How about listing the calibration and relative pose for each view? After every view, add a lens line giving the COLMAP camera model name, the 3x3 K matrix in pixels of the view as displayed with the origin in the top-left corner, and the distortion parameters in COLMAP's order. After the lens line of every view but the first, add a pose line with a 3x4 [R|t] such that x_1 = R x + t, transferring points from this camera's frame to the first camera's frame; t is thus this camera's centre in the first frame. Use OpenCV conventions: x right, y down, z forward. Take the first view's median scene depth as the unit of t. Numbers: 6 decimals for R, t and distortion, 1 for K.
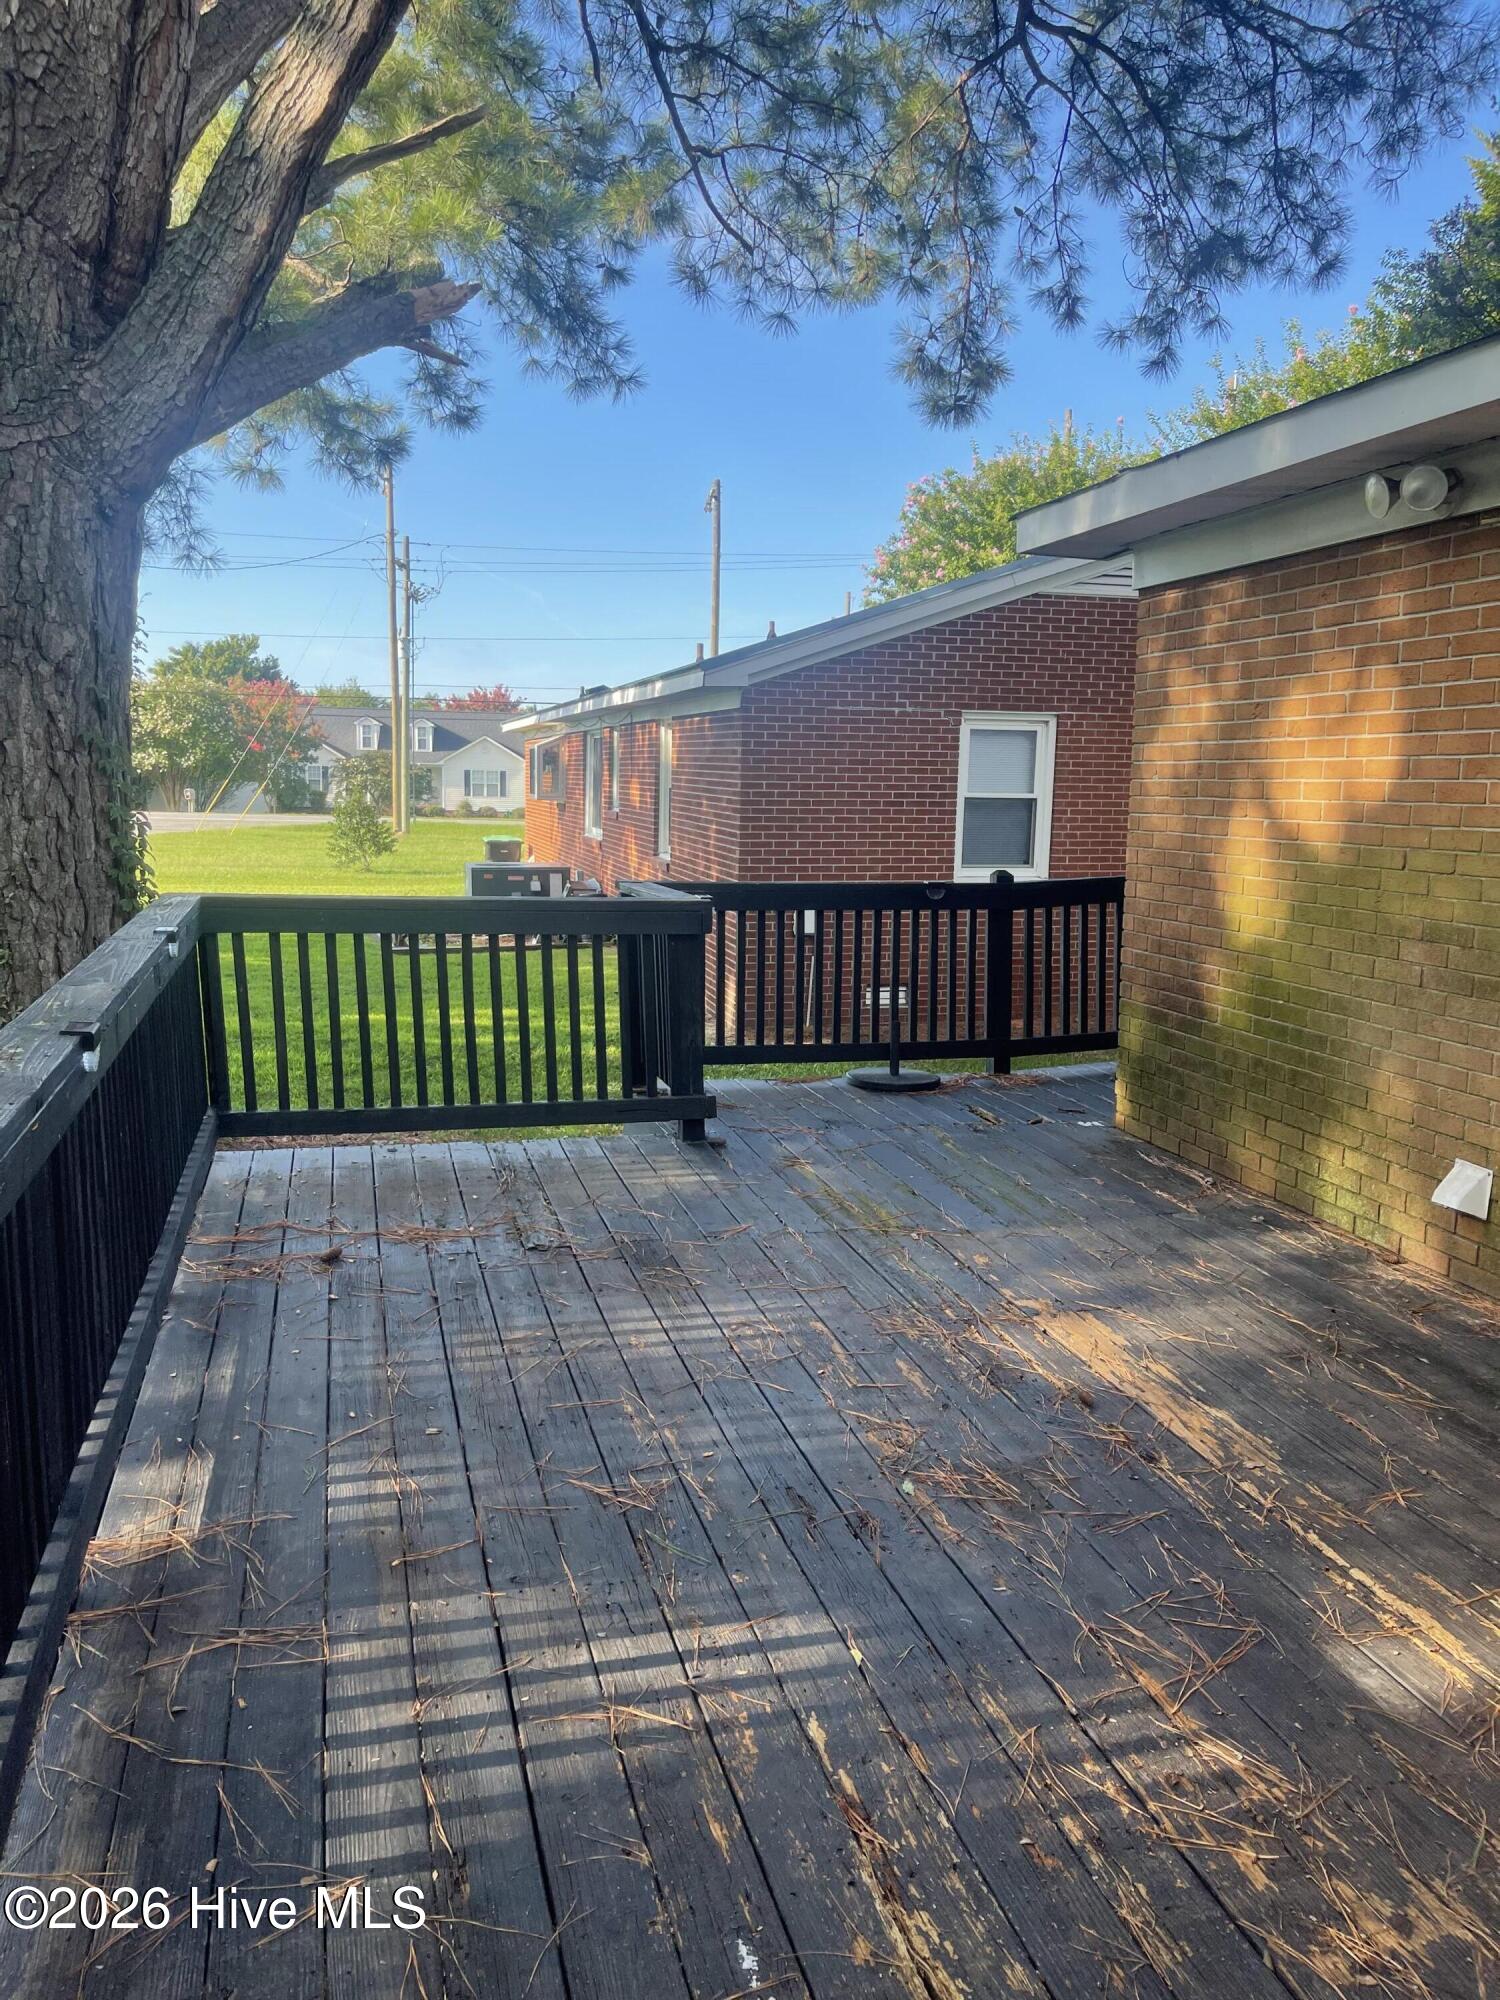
lens RADIAL K [[1509.5, 0, 741.9], [0, 1509.5, 1002.3], [0, 0, 1]] dist [0.056751, -0.078058]
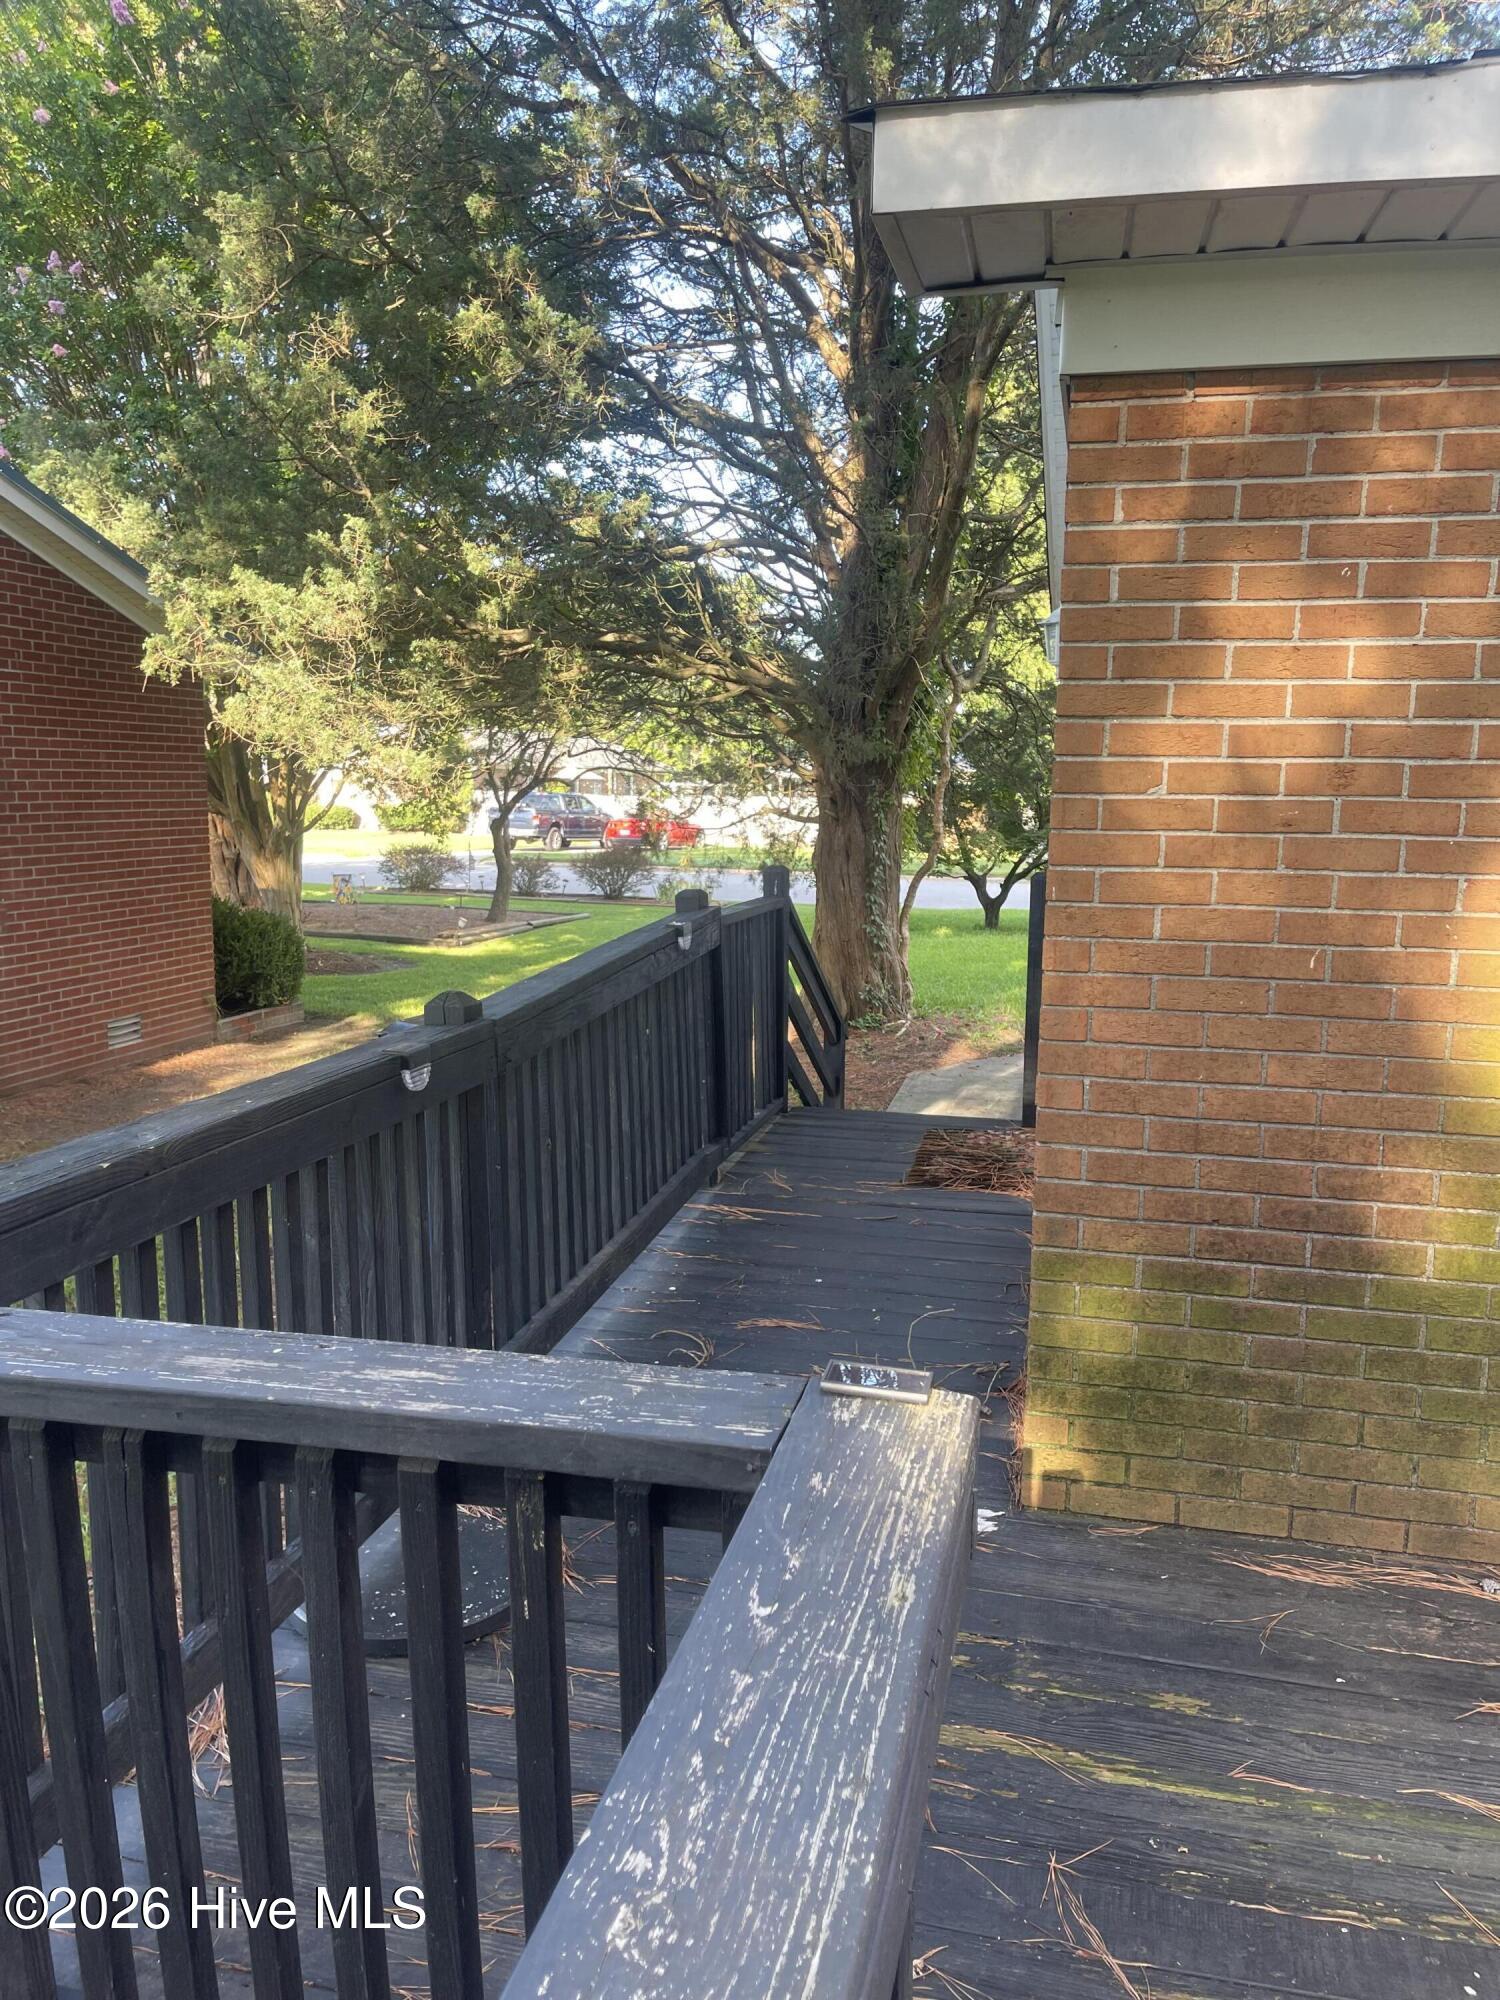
lens RADIAL K [[1509.5, 0, 741.9], [0, 1509.5, 1002.3], [0, 0, 1]] dist [0.056751, -0.078058]
pose [[0.486057, -0.150999, 0.860783, -0.222903], [0.126981, 0.986710, 0.101387, -0.158209], [-0.864653, 0.060024, 0.498771, 0.940519]]
